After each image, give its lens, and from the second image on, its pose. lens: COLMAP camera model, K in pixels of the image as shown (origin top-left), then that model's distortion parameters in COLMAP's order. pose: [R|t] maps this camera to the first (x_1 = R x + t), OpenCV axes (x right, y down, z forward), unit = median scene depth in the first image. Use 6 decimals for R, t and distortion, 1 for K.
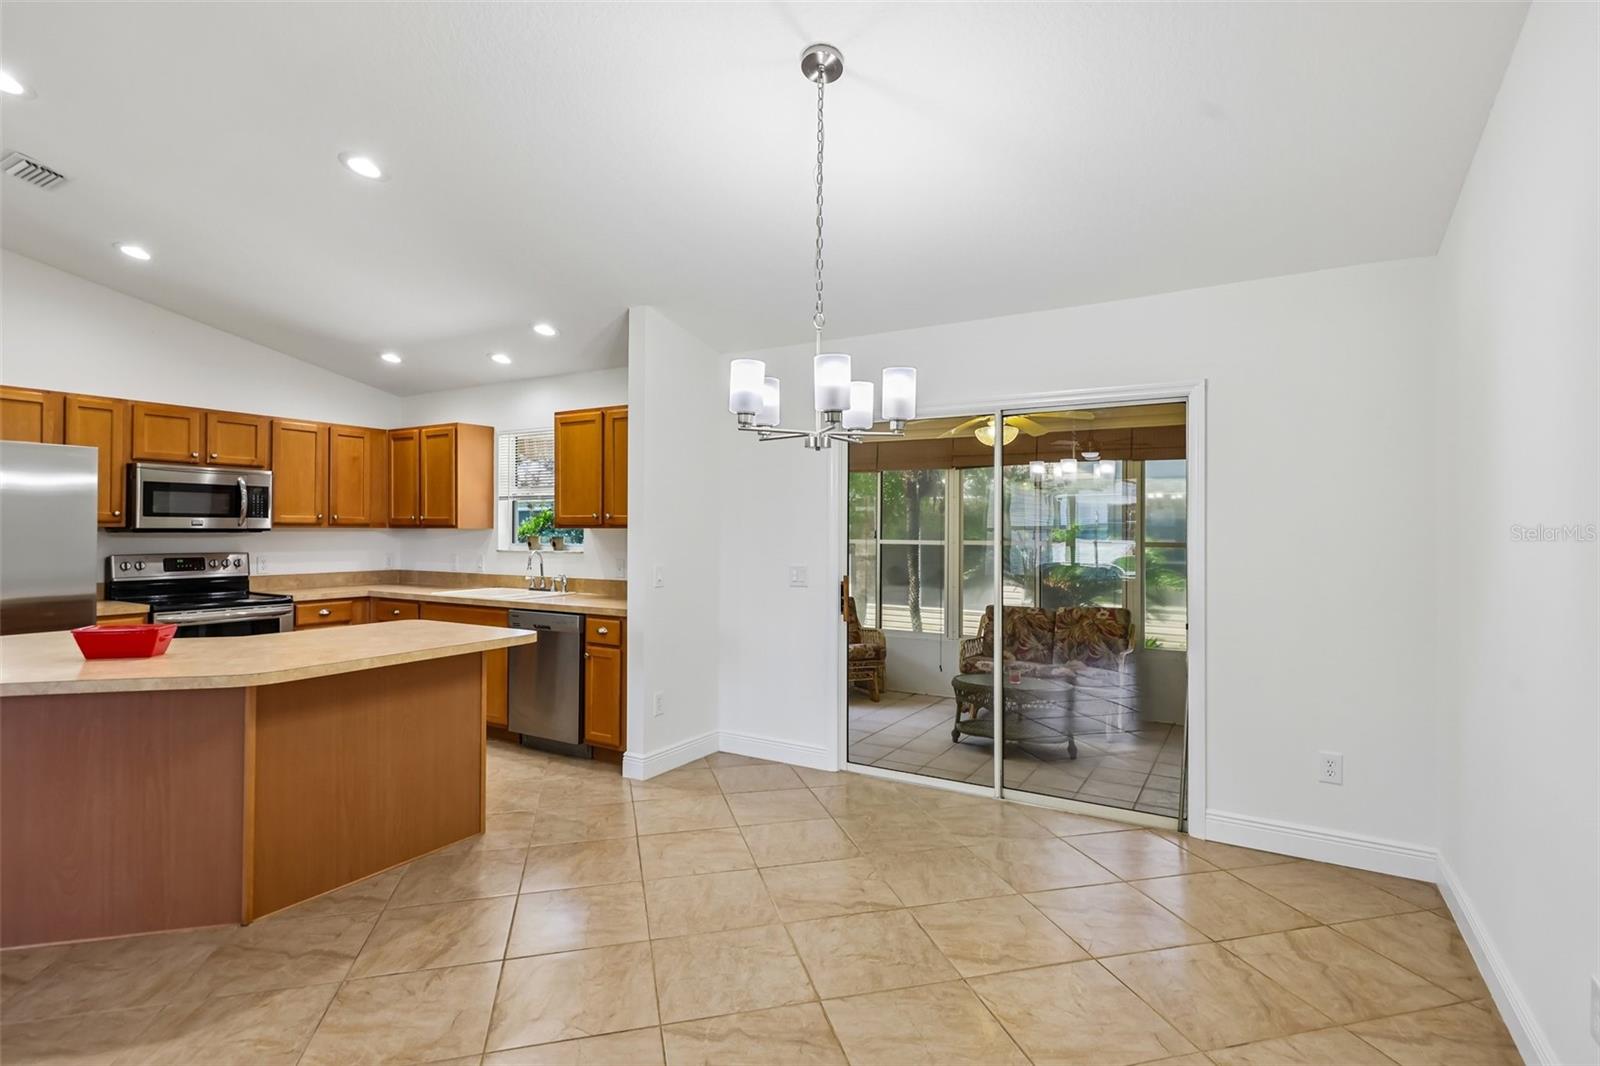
lens RADIAL K [[780.5, 0, 796.1], [0, 780.5, 523.3], [0, 0, 1]] dist [0.023962, -0.009295]
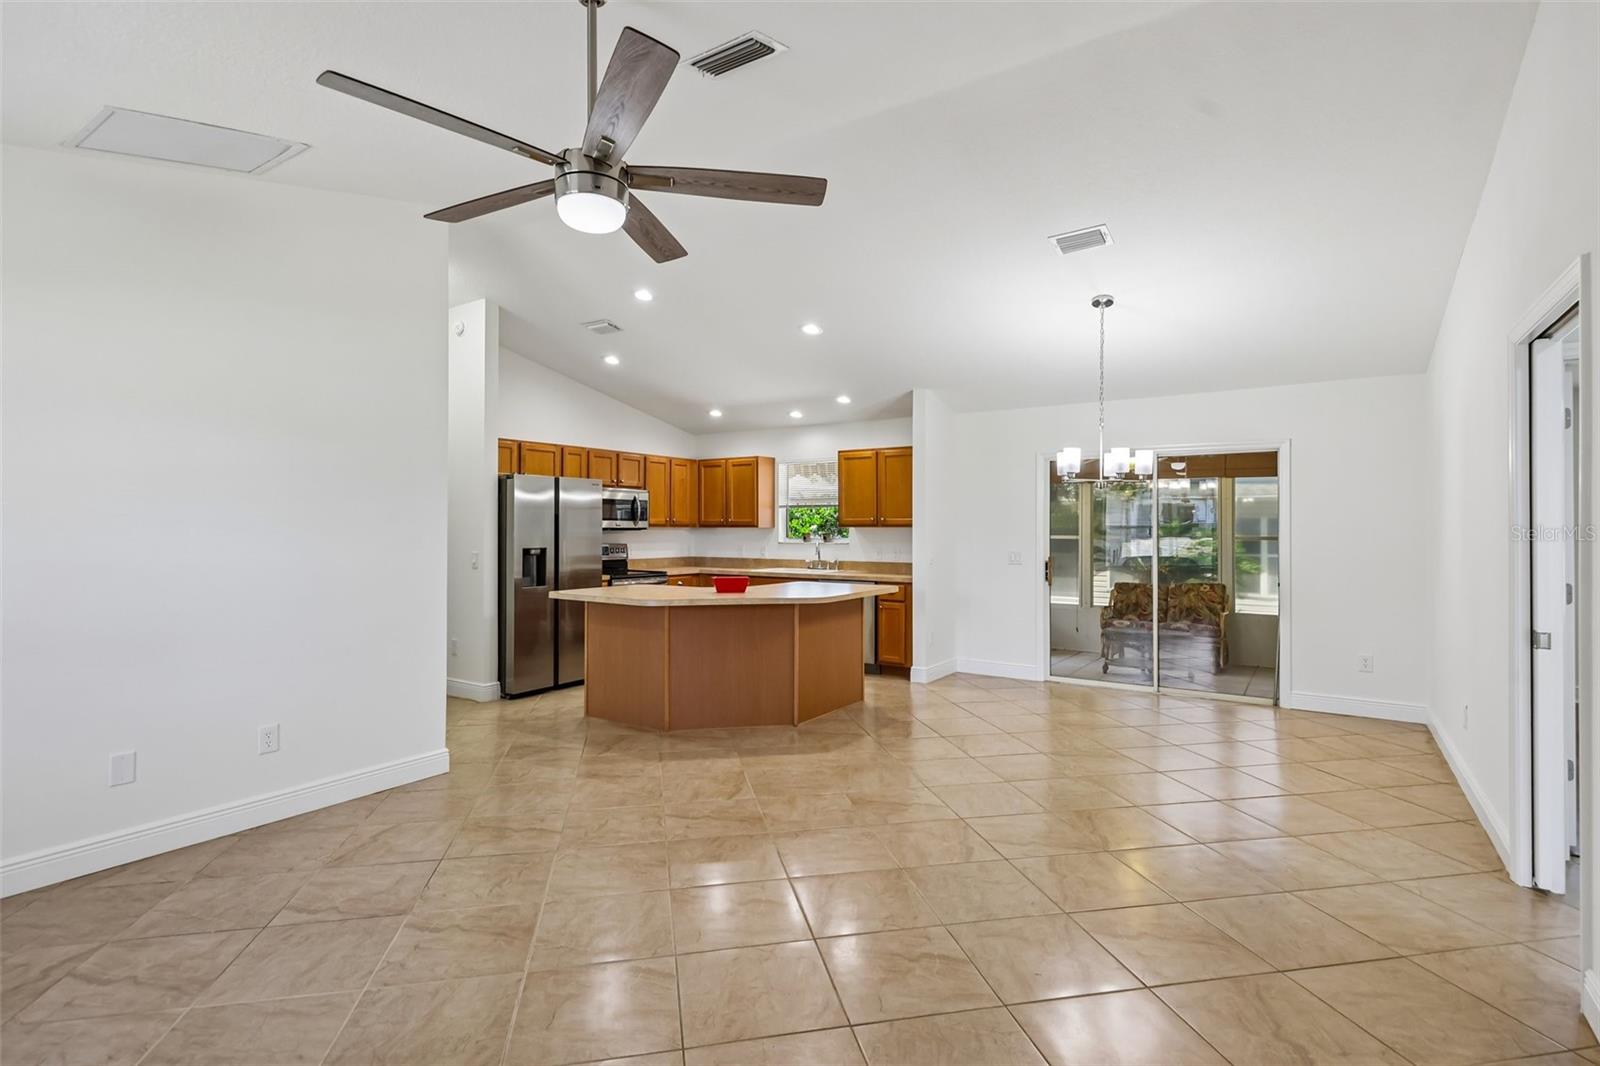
lens RADIAL K [[780.5, 0, 796.1], [0, 780.5, 523.3], [0, 0, 1]] dist [0.023962, -0.009295]
pose [[0.998774, -0.002453, -0.049443, -0.300259], [0.002513, 0.999996, 0.001162, -0.003125], [0.049440, -0.001284, 0.998776, -0.489177]]
